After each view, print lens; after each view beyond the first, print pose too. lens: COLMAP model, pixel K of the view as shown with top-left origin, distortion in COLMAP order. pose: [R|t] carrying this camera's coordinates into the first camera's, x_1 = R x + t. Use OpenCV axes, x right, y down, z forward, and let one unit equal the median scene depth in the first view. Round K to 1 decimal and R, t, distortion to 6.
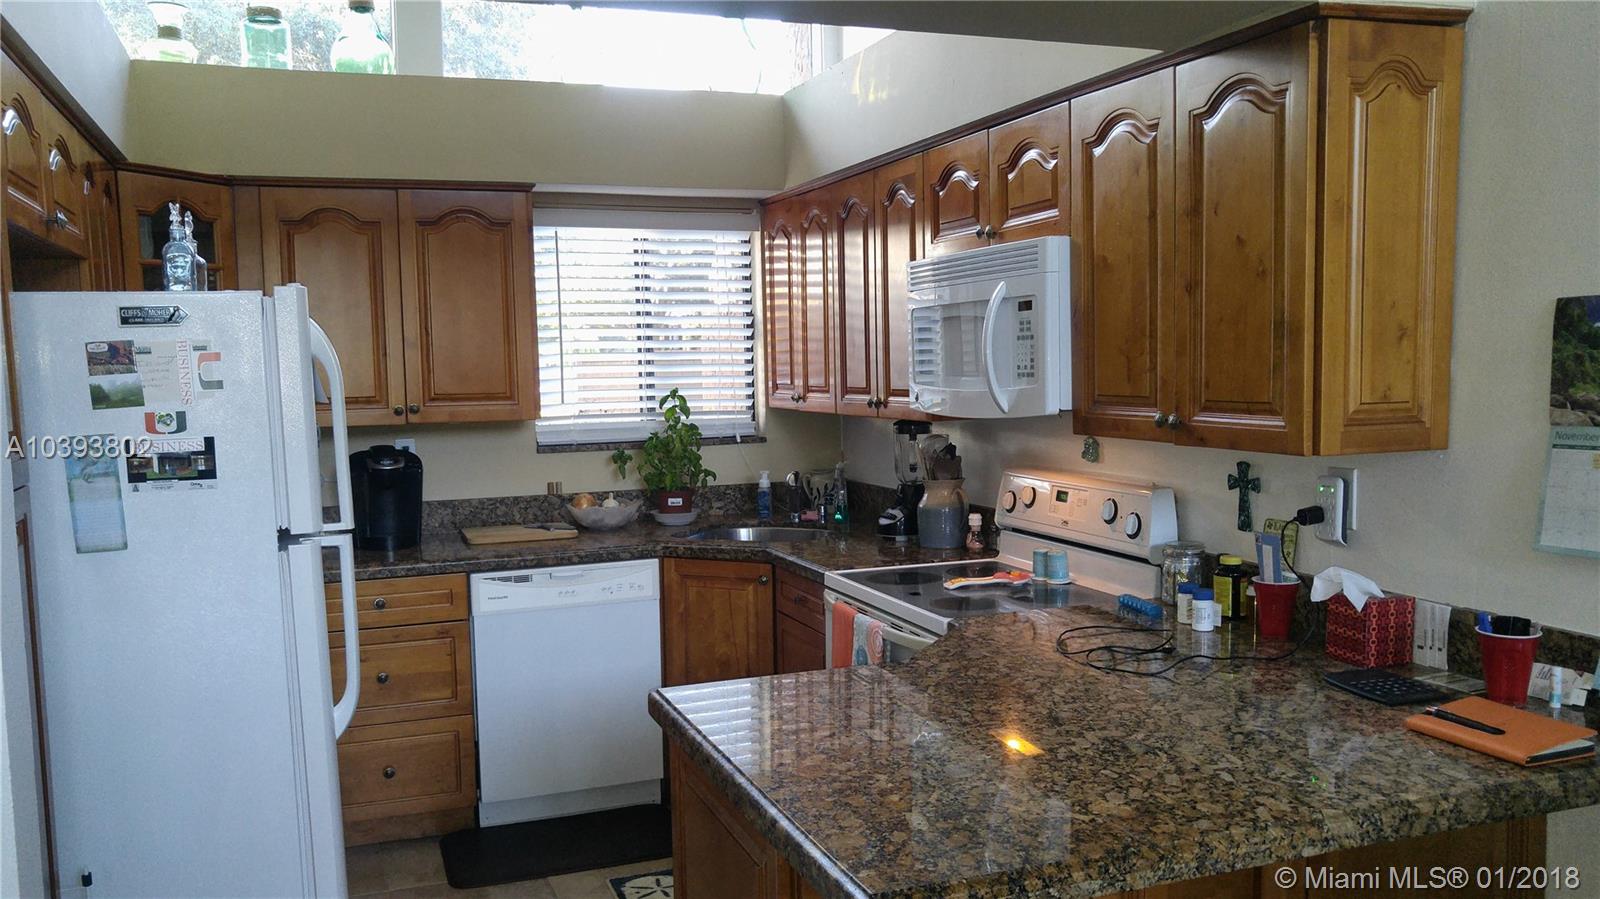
lens RADIAL K [[1229.3, 0, 801.0], [0, 1229.3, 474.0], [0, 0, 1]] dist [0.195600, -0.643904]
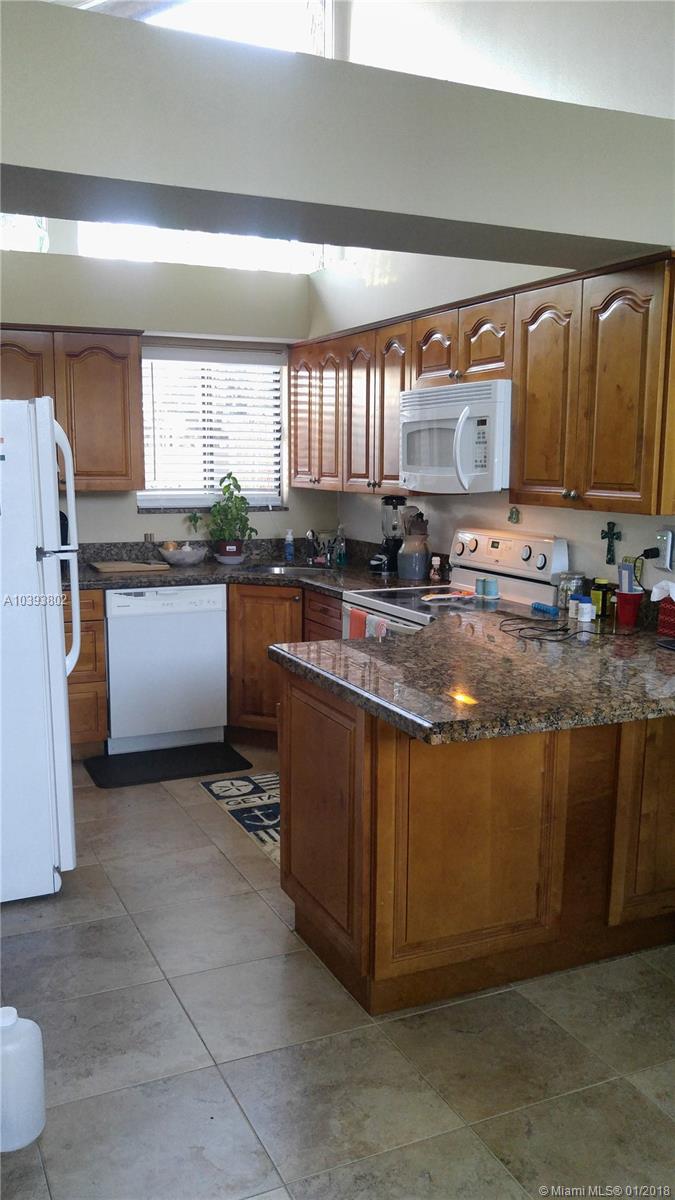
lens RADIAL K [[922.0, 0, 311.4], [0, 922.0, 601.1], [0, 0, 1]] dist [0.195600, -0.643904]
pose [[0.998343, 0.017389, 0.054853, -0.085005], [-0.020651, 0.998016, 0.059475, 0.023177], [-0.053710, -0.060509, 0.996722, -0.171564]]
